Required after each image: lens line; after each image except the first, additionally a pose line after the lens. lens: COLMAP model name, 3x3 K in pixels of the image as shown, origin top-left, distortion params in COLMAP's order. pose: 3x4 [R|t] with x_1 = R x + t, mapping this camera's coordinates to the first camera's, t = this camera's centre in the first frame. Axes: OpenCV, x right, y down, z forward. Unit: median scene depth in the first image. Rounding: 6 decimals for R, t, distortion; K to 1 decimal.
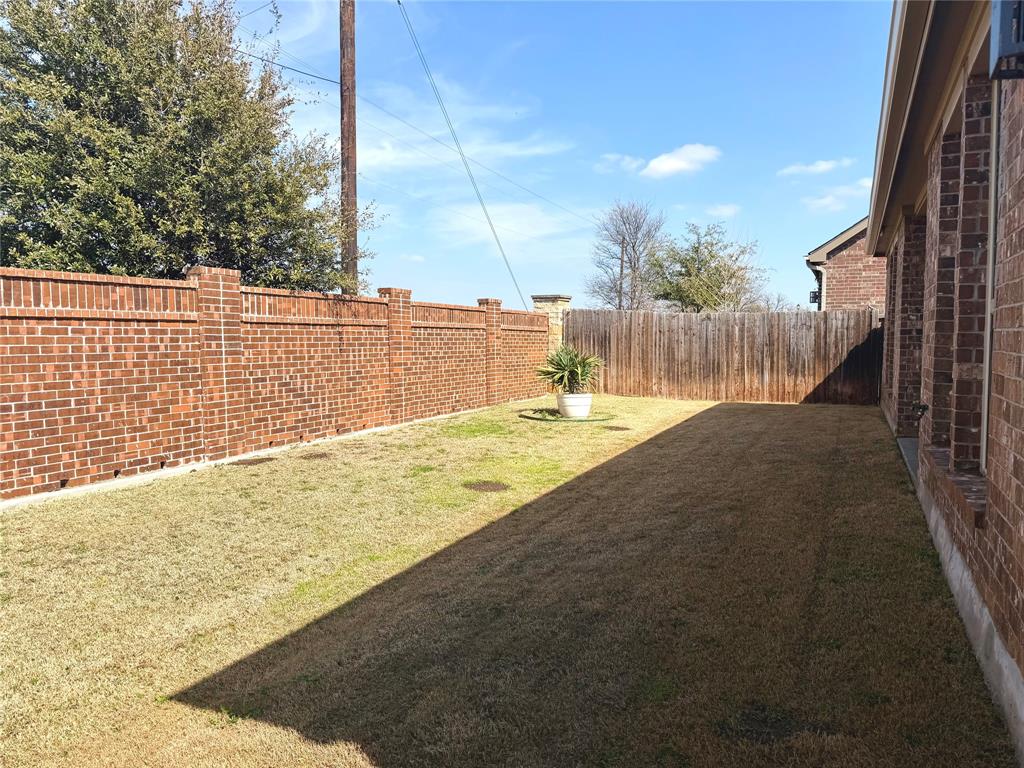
lens RADIAL K [[713.4, 0, 512.9], [0, 713.4, 387.1], [0, 0, 1]] dist [0.046172, -0.016303]
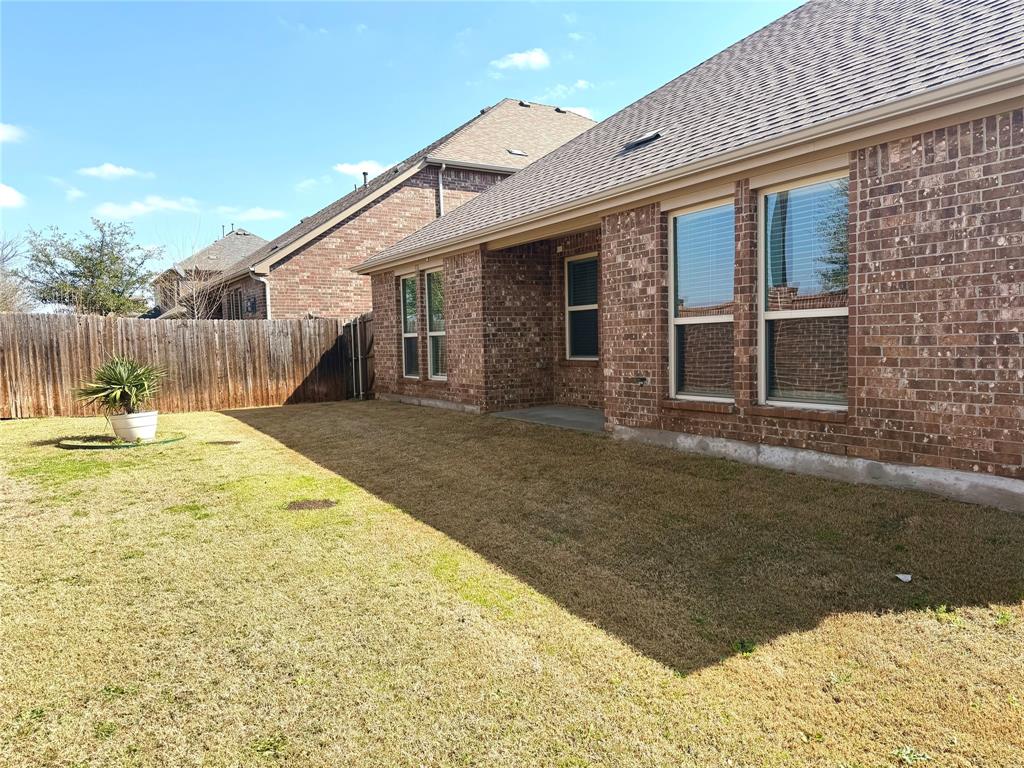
lens RADIAL K [[713.4, 0, 514.6], [0, 713.4, 382.7], [0, 0, 1]] dist [0.046172, -0.016303]
pose [[0.551303, -0.063275, 0.831902, -0.296814], [0.079410, 0.996573, 0.023175, -0.007955], [-0.830517, 0.053285, 0.554438, 0.118530]]
